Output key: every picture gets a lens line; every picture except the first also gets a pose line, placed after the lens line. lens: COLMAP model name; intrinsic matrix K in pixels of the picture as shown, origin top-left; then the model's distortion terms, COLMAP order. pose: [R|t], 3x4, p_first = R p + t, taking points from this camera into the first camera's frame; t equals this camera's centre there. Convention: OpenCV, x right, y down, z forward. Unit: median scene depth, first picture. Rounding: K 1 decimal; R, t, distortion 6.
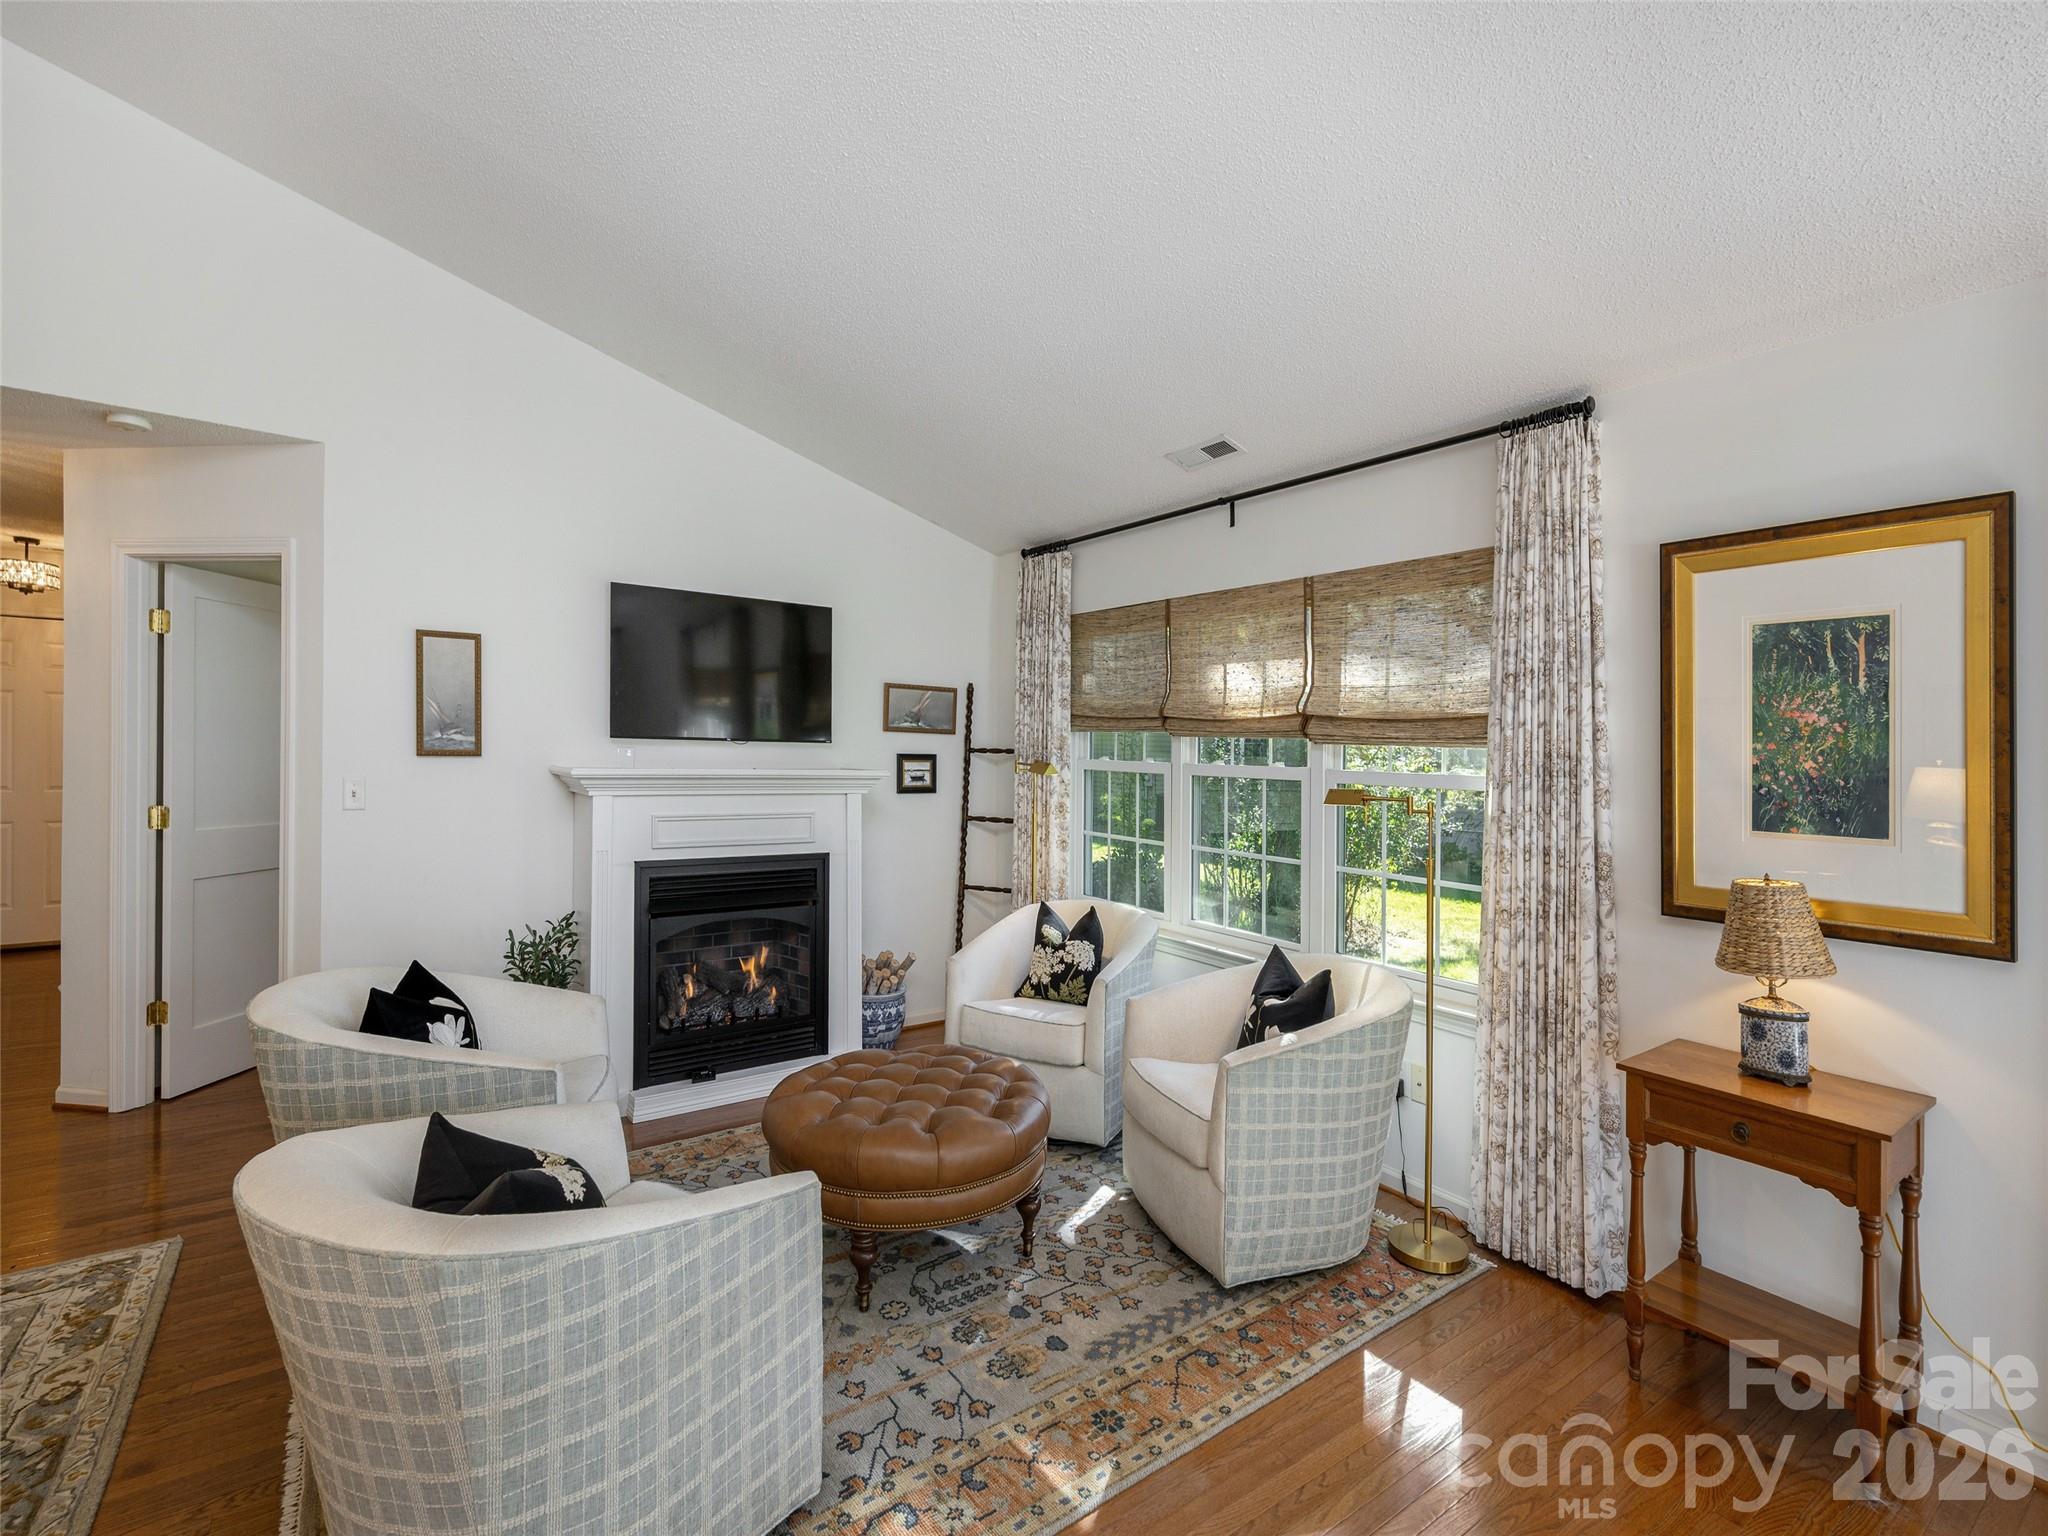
lens RADIAL K [[946.9, 0, 1157.9], [0, 946.9, 761.2], [0, 0, 1]] dist [0.001754, -0.000792]
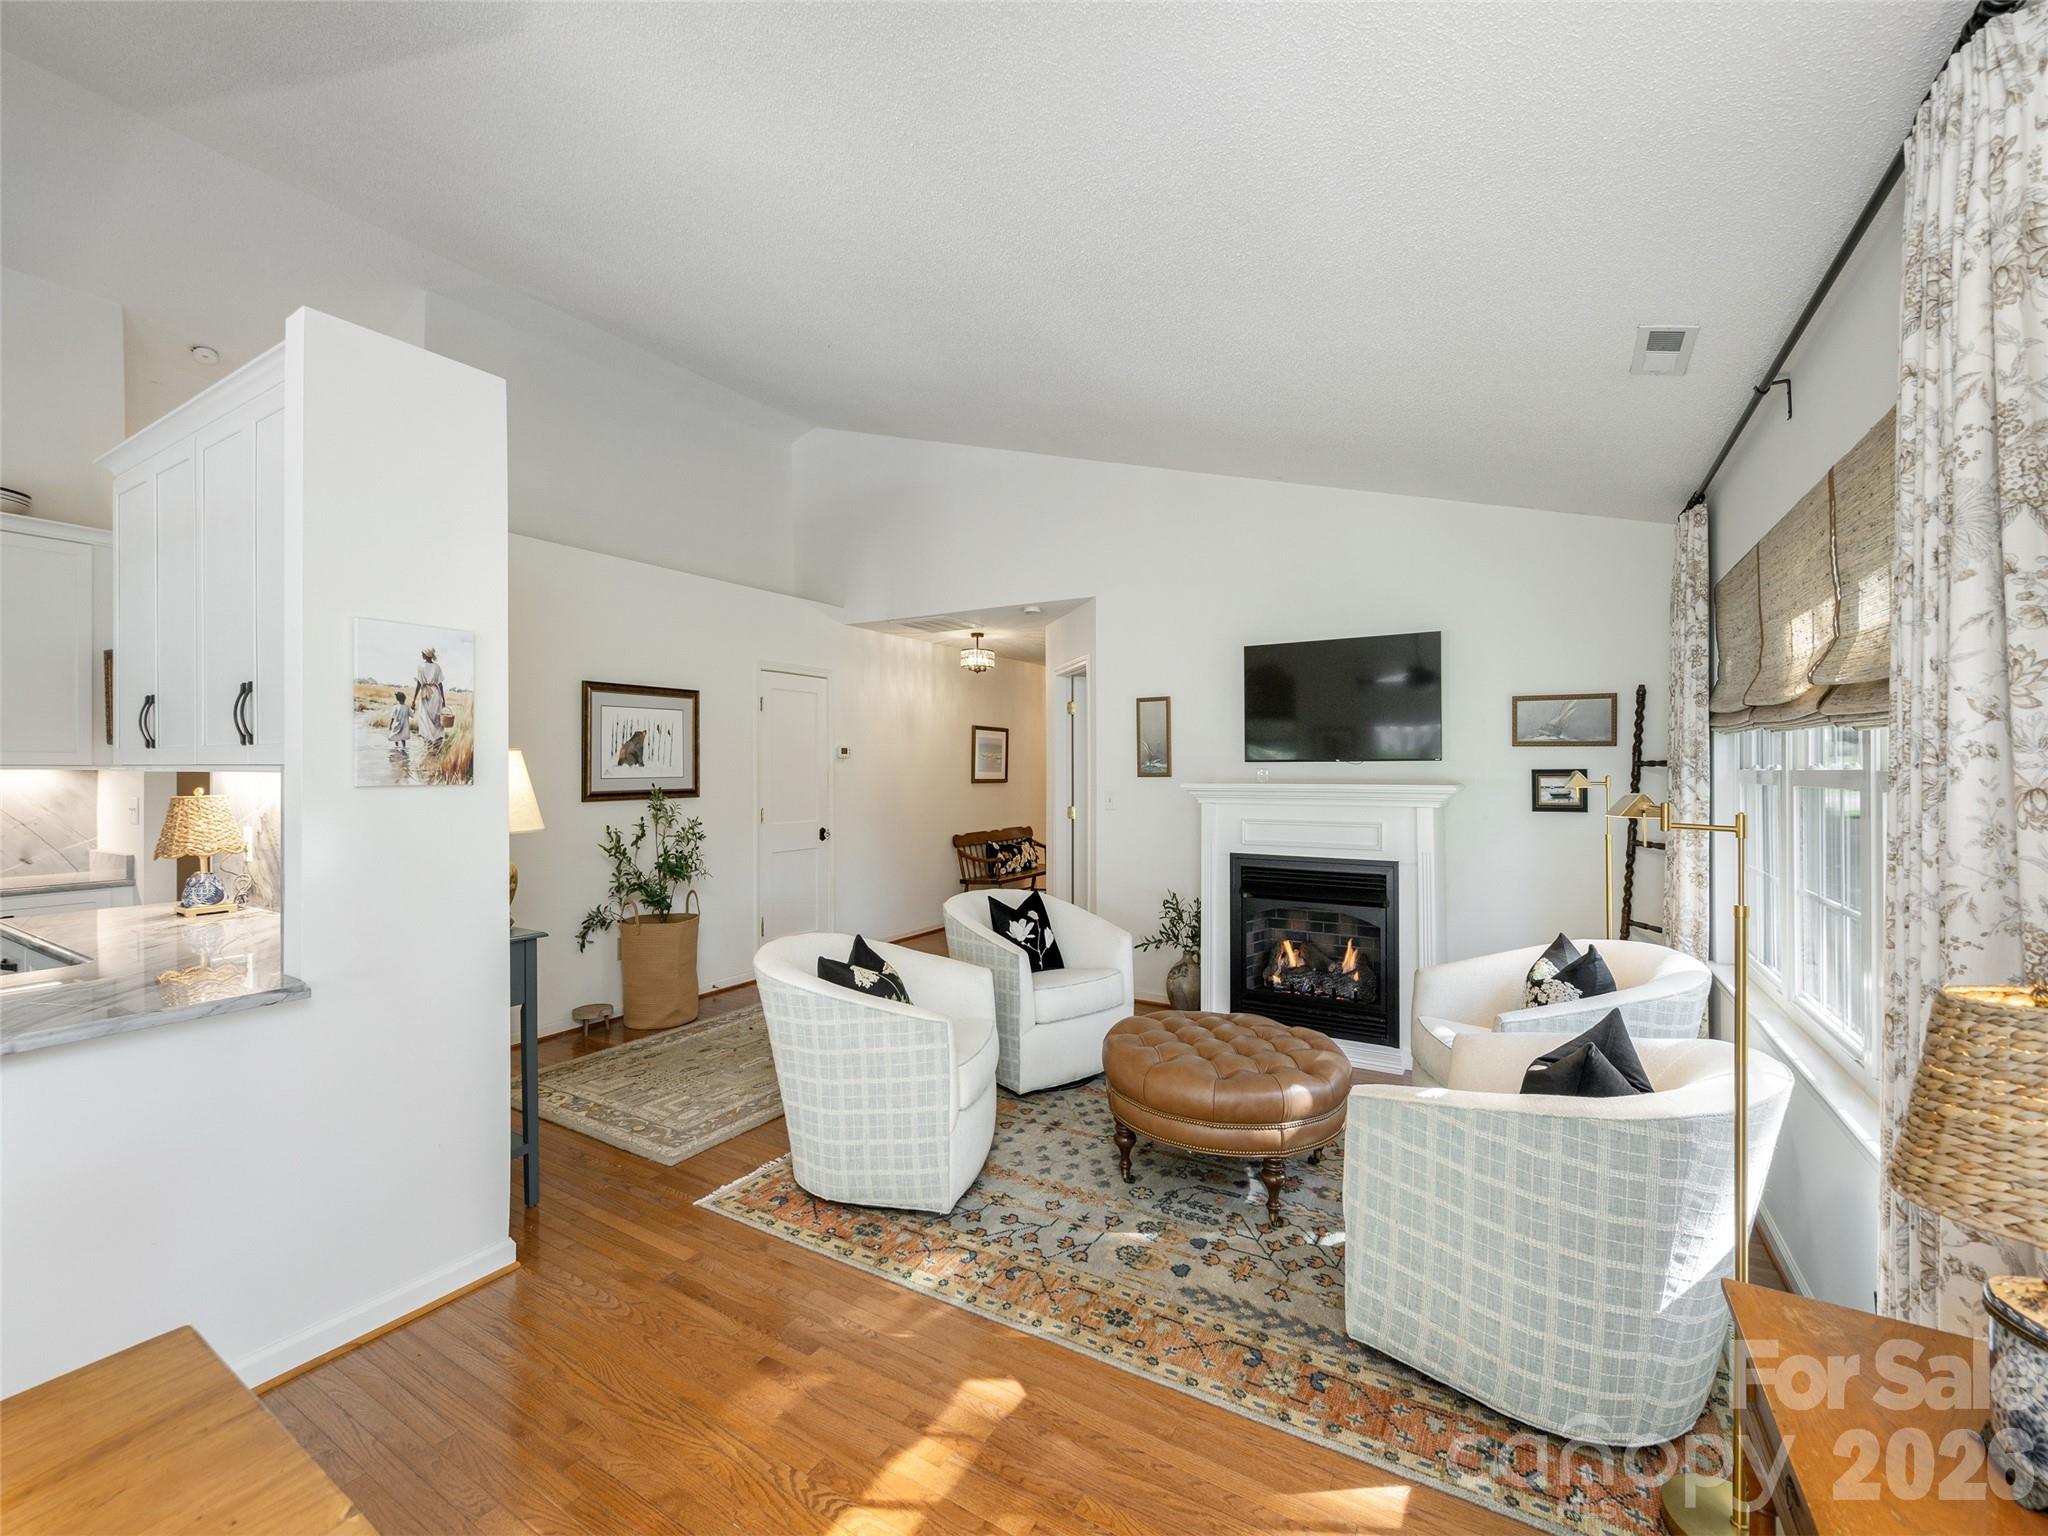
lens RADIAL K [[875.6, 0, 988.8], [0, 875.6, 781.4], [0, 0, 1]] dist [0.000504, 0.000184]
pose [[0.327763, -0.016009, -0.944624, 0.802484], [-0.000329, 0.999854, -0.017059, 0.041170], [0.944760, 0.005902, 0.327710, 0.418155]]
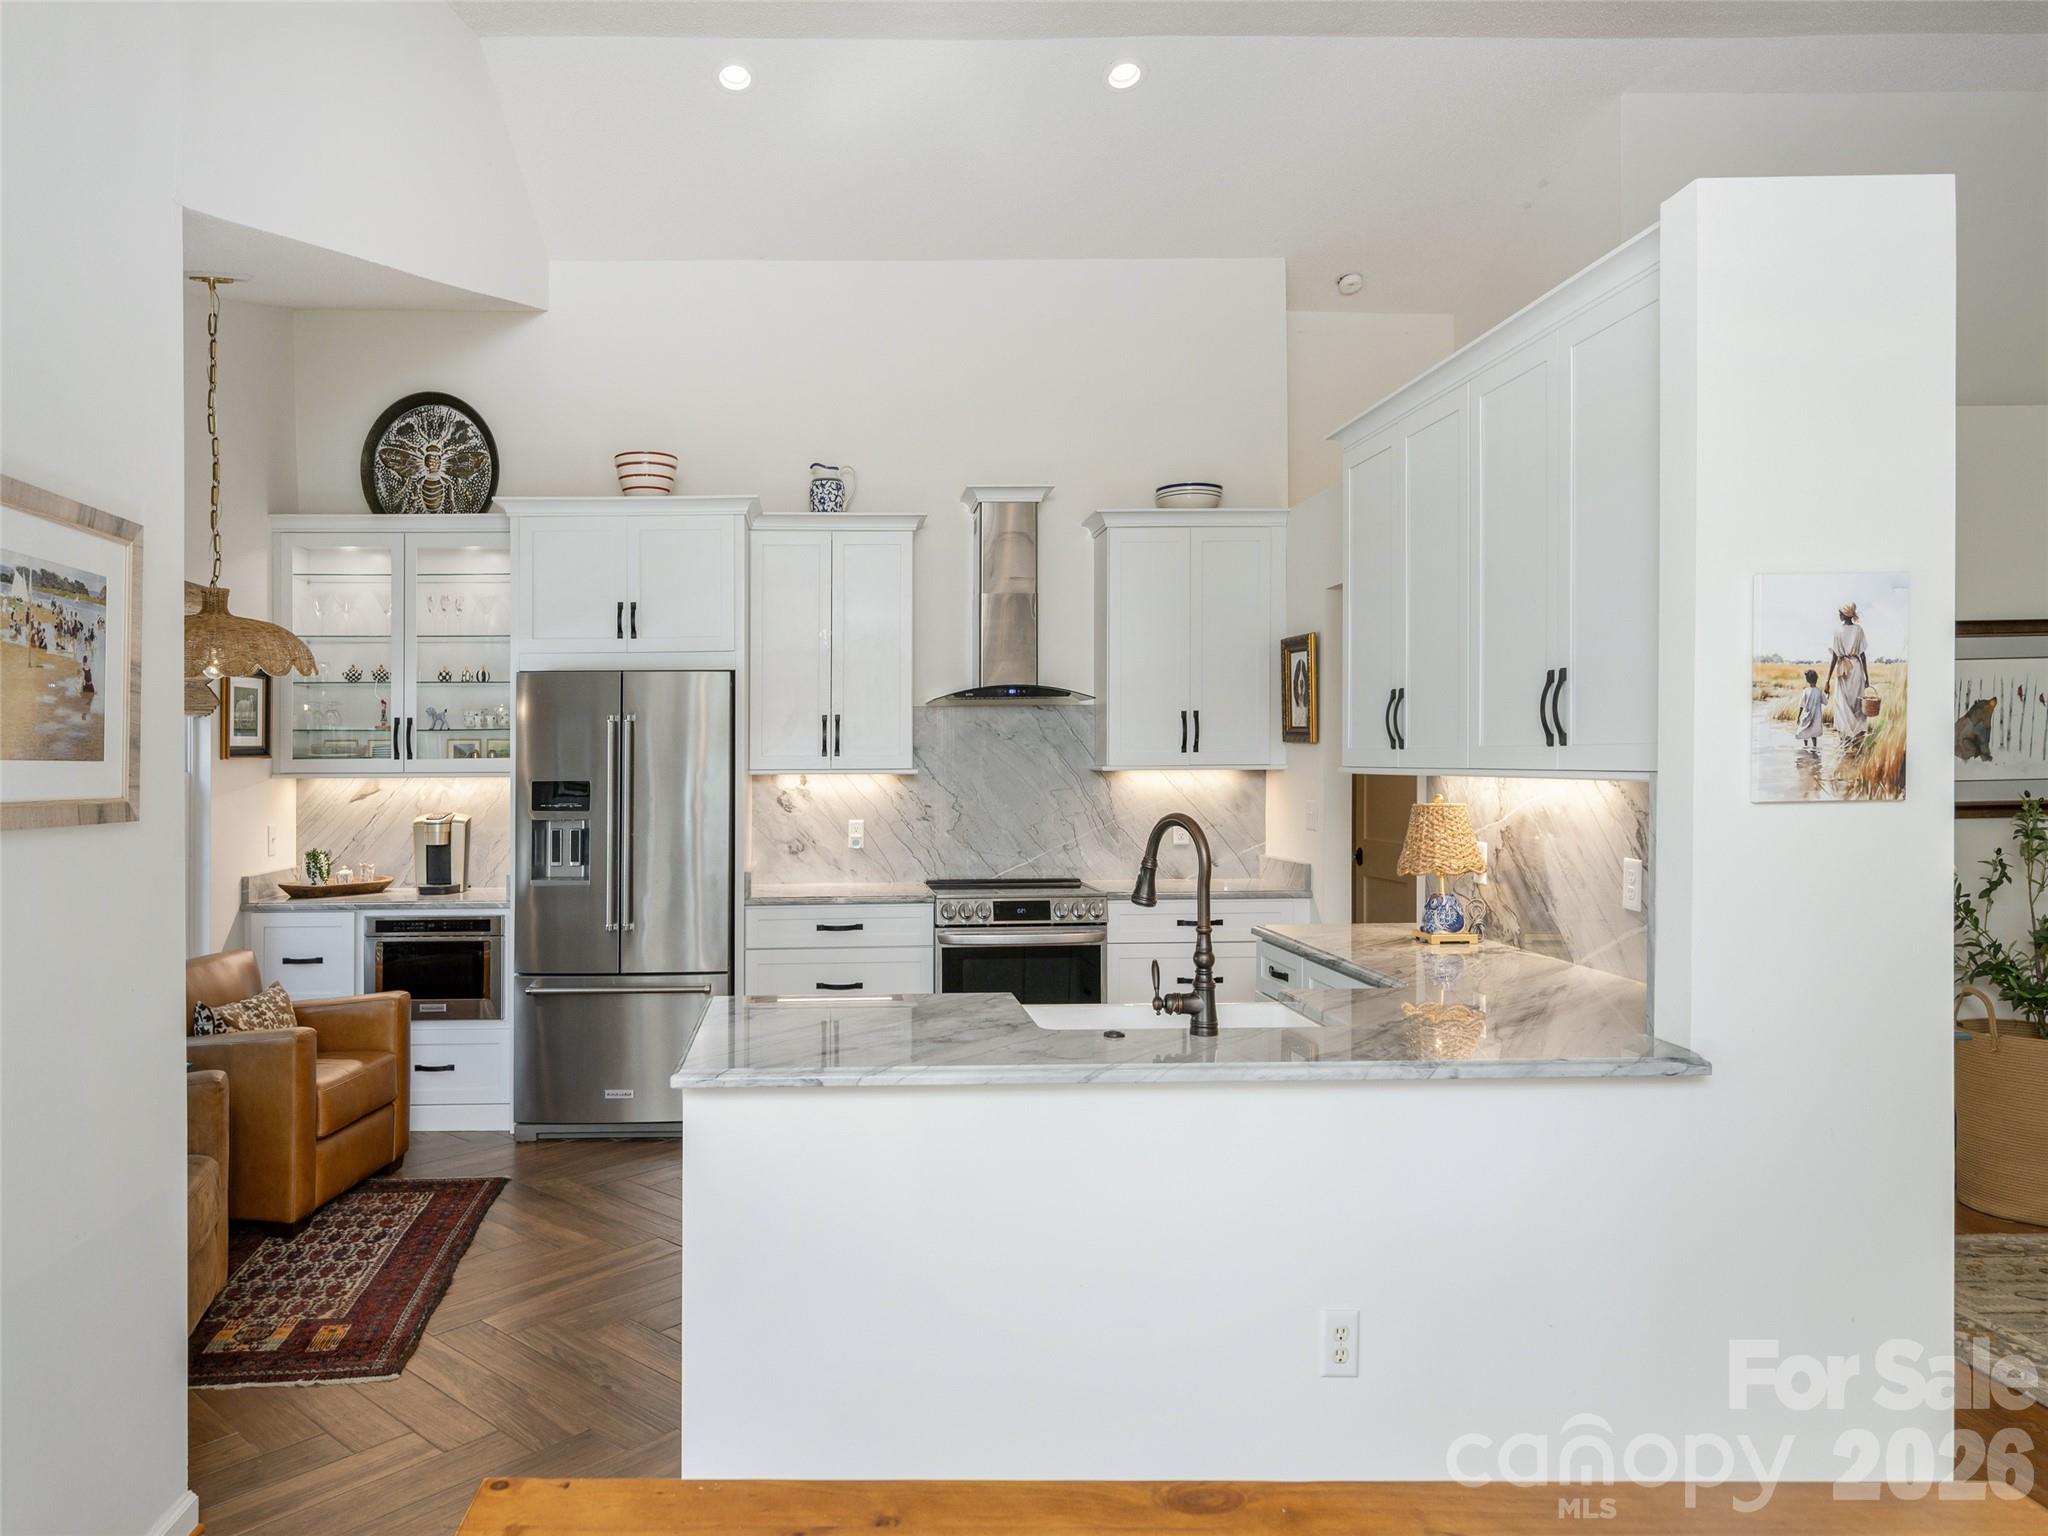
lens RADIAL K [[1314.0, 0, 842.7], [0, 1314.0, 762.8], [0, 0, 1]] dist [0.025350, -0.008301]
pose [[-0.591056, -0.023283, -0.806294, 0.976777], [-0.018121, 0.999714, -0.015584, 0.030071], [0.806427, 0.005400, -0.591309, 0.128004]]
